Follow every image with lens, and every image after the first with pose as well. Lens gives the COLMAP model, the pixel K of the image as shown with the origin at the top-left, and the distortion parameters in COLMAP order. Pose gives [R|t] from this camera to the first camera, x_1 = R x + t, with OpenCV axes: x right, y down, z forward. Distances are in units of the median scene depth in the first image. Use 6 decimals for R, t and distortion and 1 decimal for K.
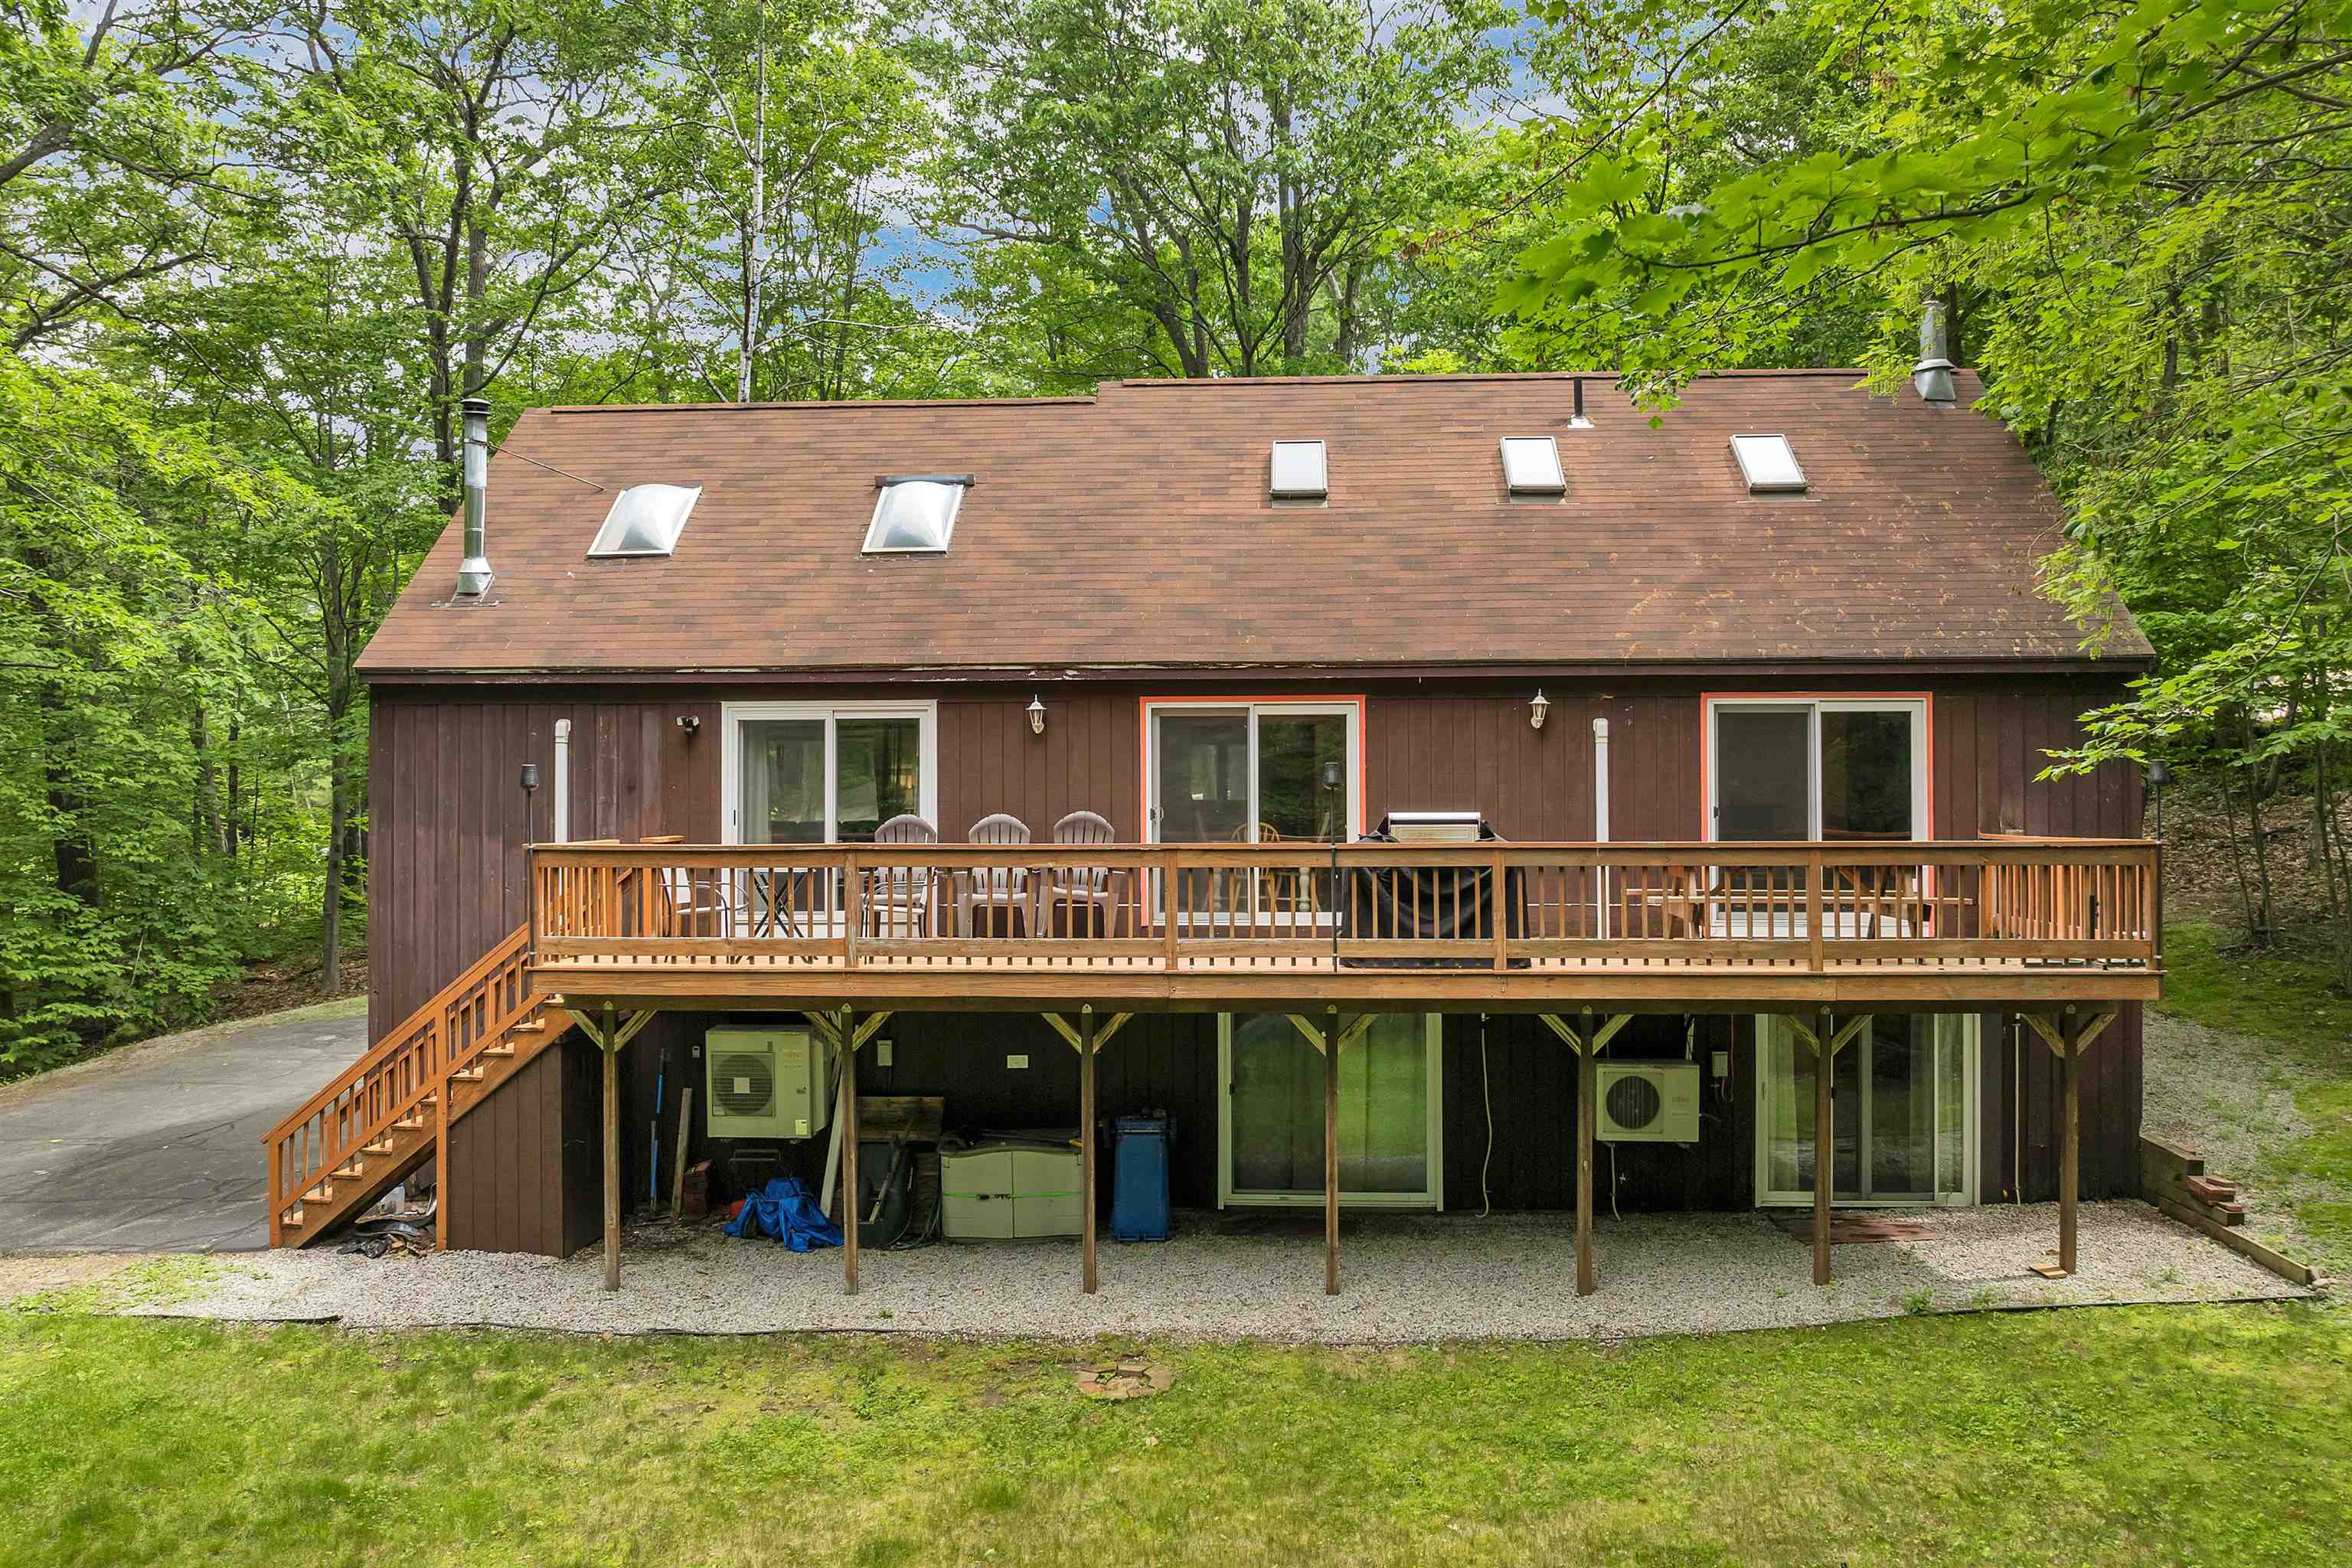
lens RADIAL K [[1687.9, 0, 1180.2], [0, 1687.9, 788.7], [0, 0, 1]] dist [-0.035191, -0.002818]
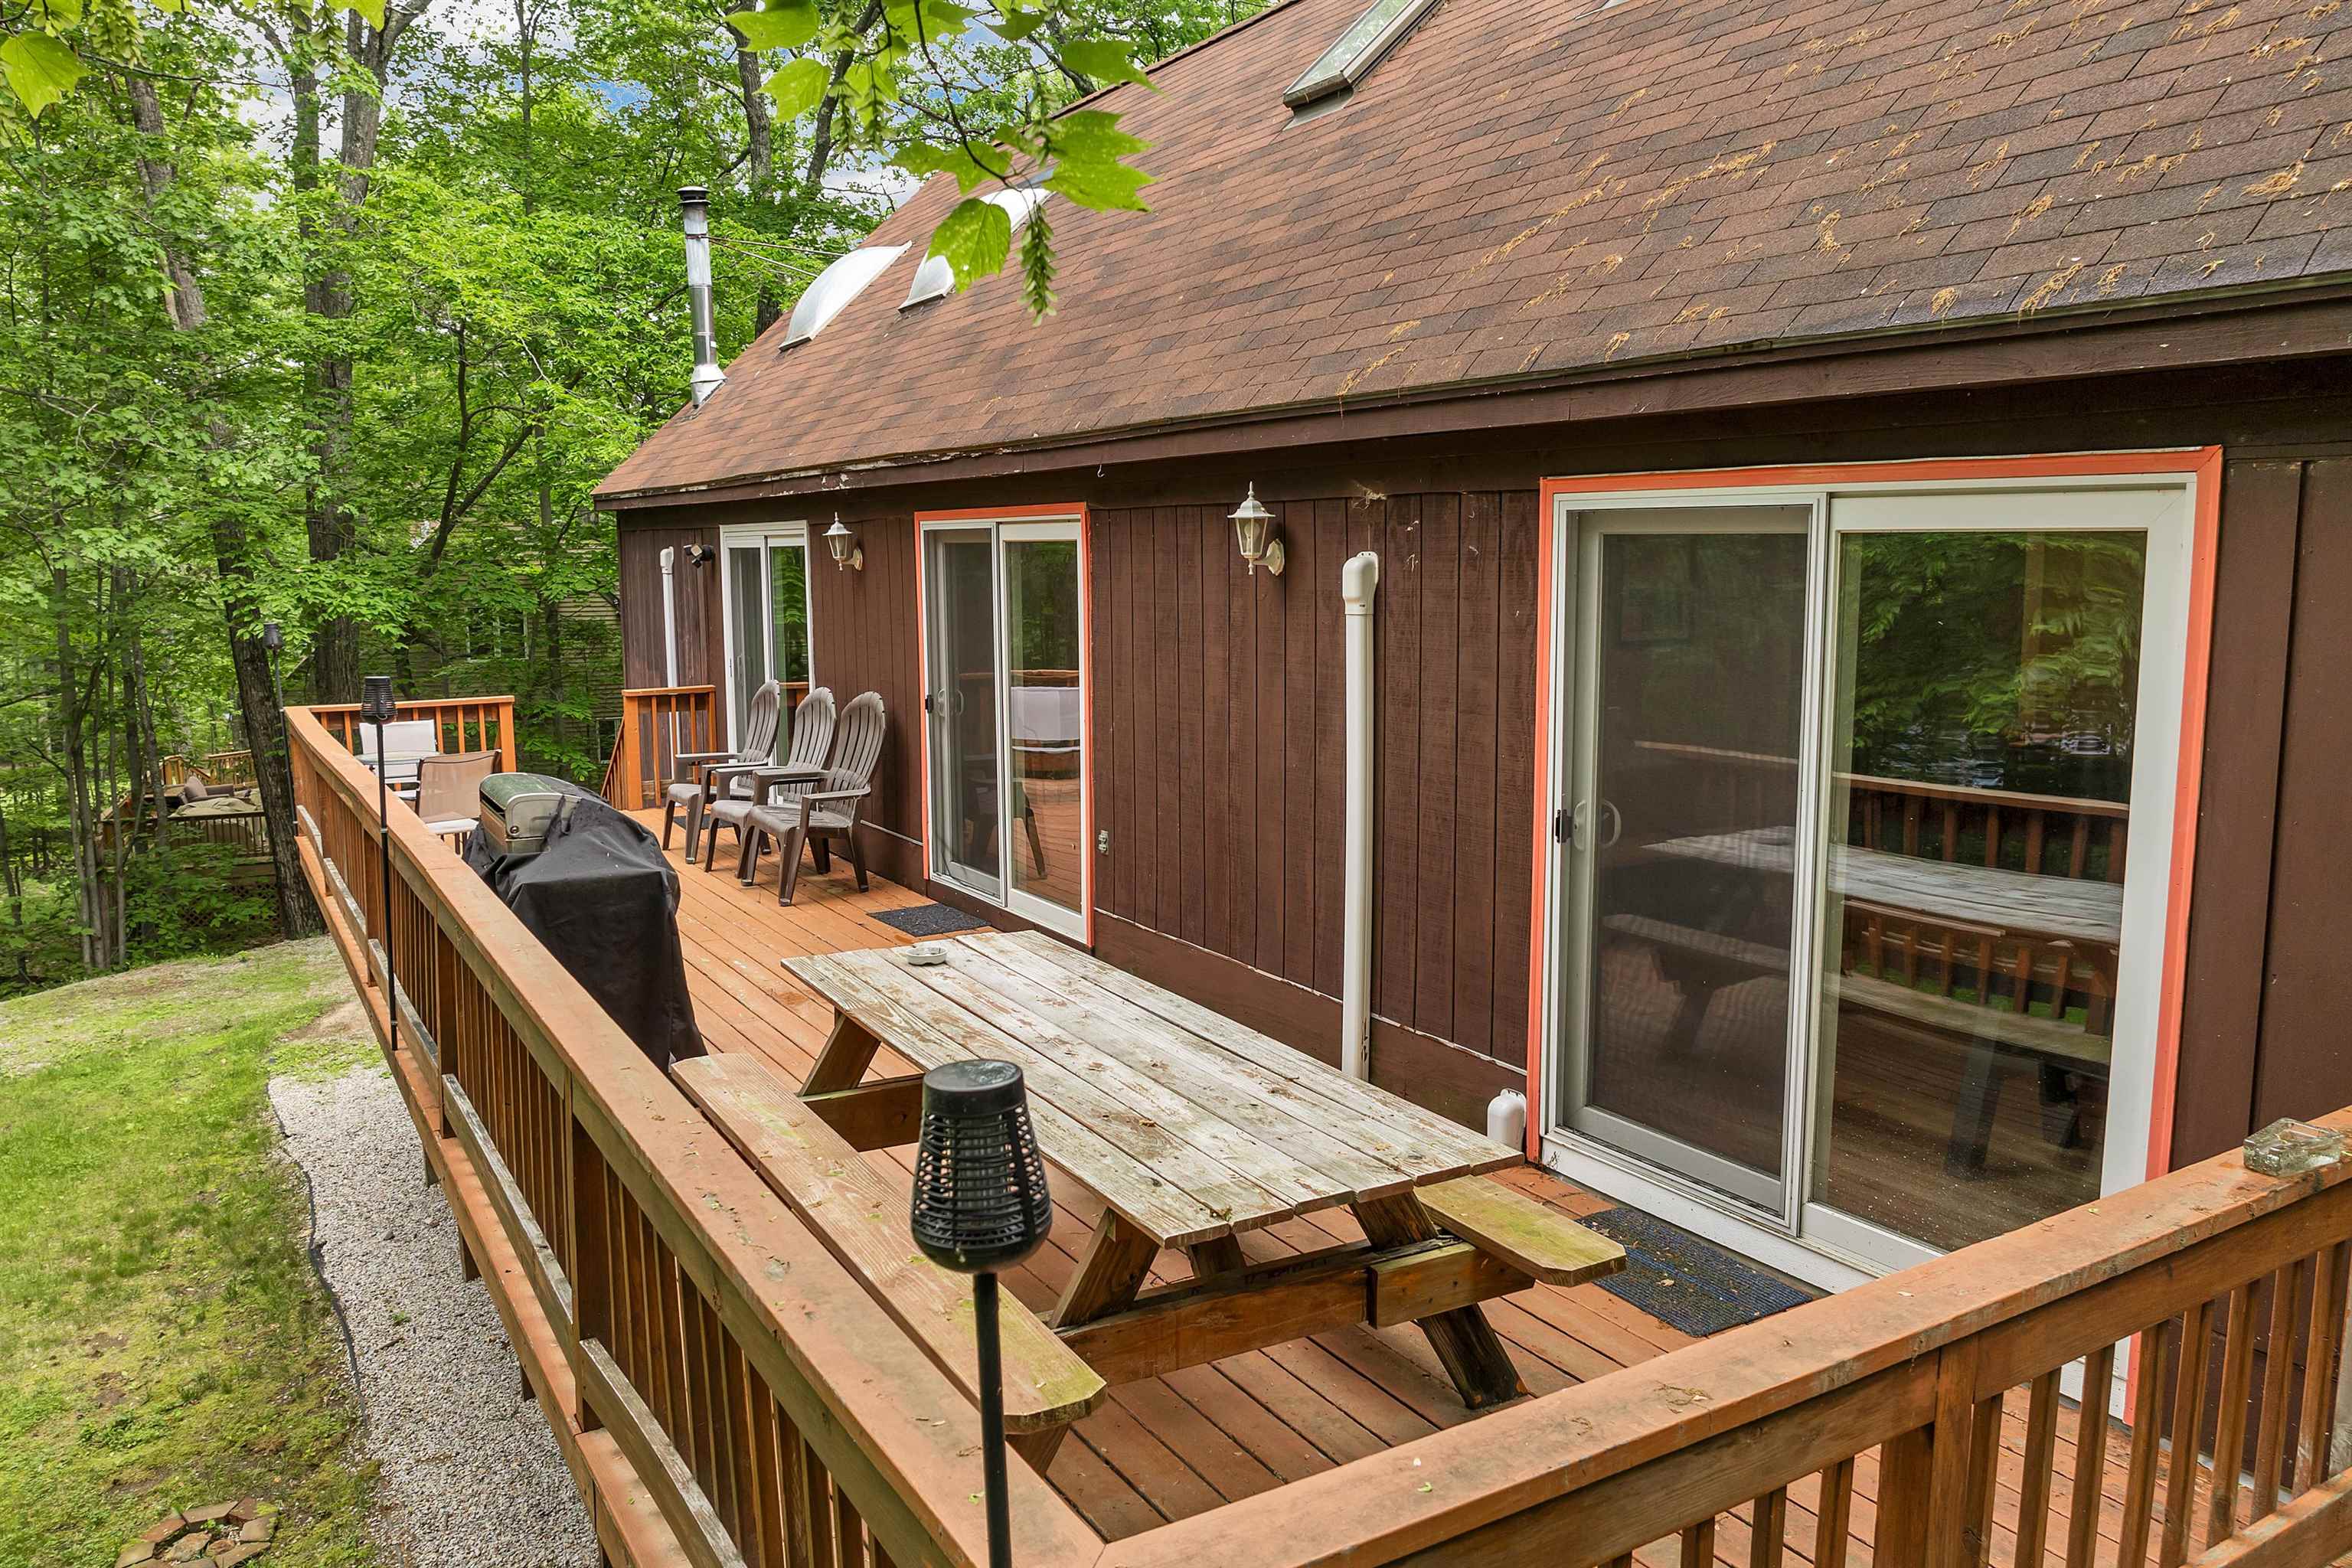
lens RADIAL K [[1687.9, 0, 1175.9], [0, 1687.9, 788.5], [0, 0, 1]] dist [-0.035191, -0.002818]
pose [[0.556662, 0.117700, -0.822359, 0.553636], [0.015961, 0.988214, 0.152243, -0.047822], [0.830586, -0.097874, 0.548223, 0.745479]]
